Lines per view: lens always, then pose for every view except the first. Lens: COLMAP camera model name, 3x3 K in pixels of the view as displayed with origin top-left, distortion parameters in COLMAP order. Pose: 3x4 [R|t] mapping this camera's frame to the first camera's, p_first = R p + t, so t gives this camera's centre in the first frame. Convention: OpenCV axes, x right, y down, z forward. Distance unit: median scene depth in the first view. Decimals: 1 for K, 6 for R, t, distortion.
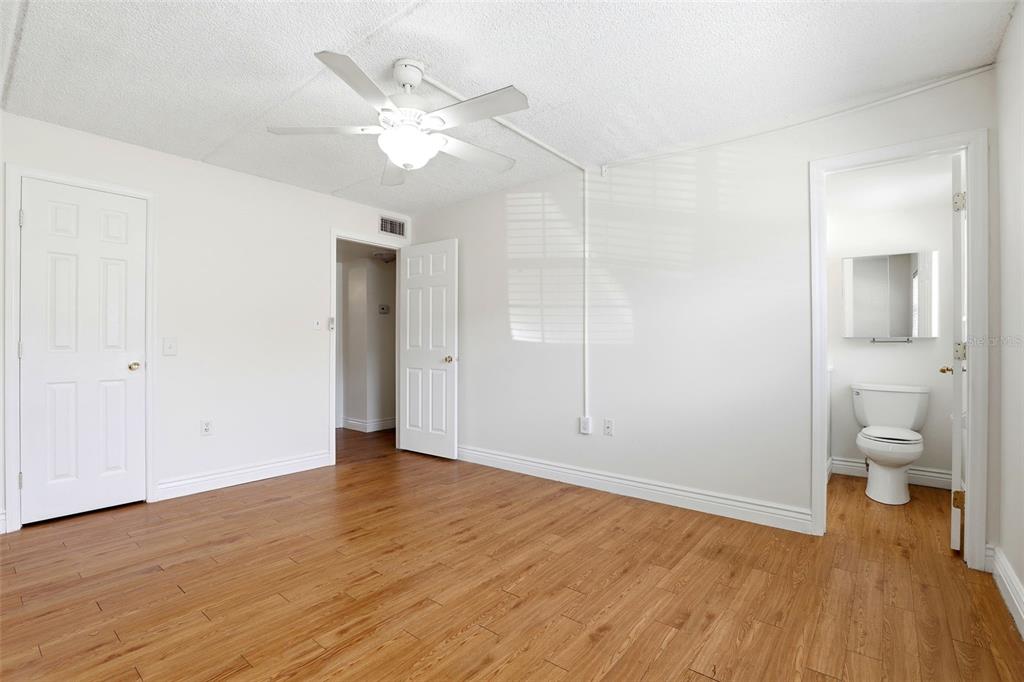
lens RADIAL K [[474.9, 0, 510.4], [0, 474.9, 342.6], [0, 0, 1]] dist [-0.030870, 0.004241]
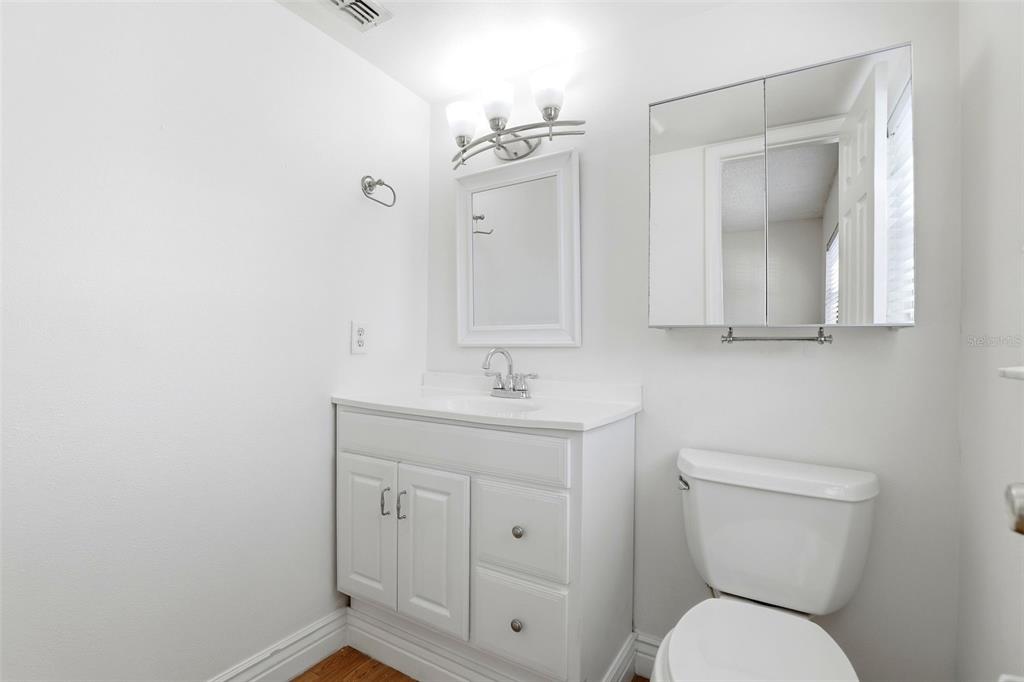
lens RADIAL K [[474.9, 0, 510.4], [0, 474.9, 342.6], [0, 0, 1]] dist [-0.030870, 0.004241]
pose [[0.993687, -0.014271, 0.111277, 0.420449], [0.013590, 0.999884, 0.006875, -0.003222], [-0.111363, -0.005319, 0.993766, 0.480600]]
